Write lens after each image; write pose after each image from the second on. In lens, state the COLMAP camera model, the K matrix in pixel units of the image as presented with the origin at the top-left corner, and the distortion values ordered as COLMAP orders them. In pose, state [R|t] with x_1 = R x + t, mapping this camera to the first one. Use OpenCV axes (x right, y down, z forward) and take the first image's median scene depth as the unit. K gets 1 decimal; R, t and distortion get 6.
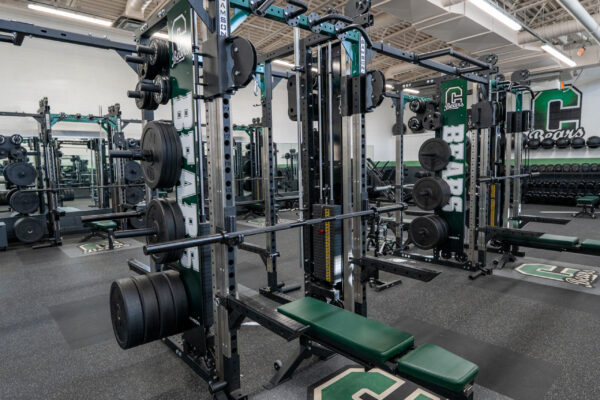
lens RADIAL K [[371.8, 0, 300.0], [0, 371.8, 200.0], [0, 0, 1]] dist [-0.001332, -0.001119]
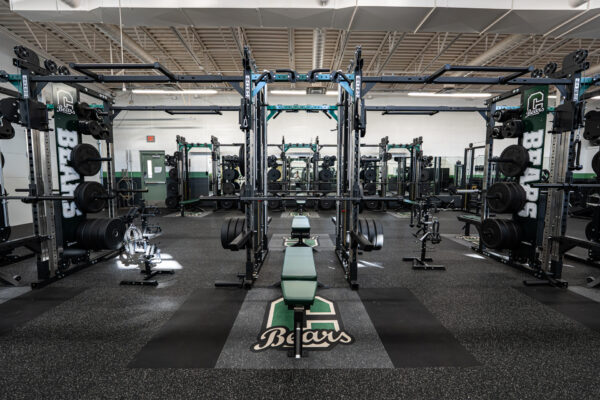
lens RADIAL K [[252.4, 0, 300.0], [0, 252.4, 200.0], [0, 0, 1]] dist [-0.007610, -0.000226]
pose [[0.745457, 0.084744, -0.661145, 0.399965], [-0.081826, 0.996018, 0.035405, 0.011212], [0.661512, 0.027706, 0.749422, 0.082049]]
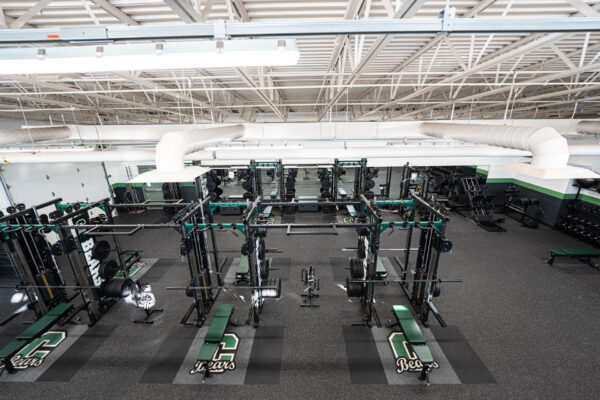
lens RADIAL K [[246.1, 0, 300.0], [0, 246.1, 200.0], [0, 0, 1]] dist [-0.003086, -0.000309]
pose [[0.726273, 0.227038, -0.648831, 0.847668], [-0.057700, 0.960686, 0.271576, -0.626974], [0.684981, -0.159800, 0.710820, 0.069484]]
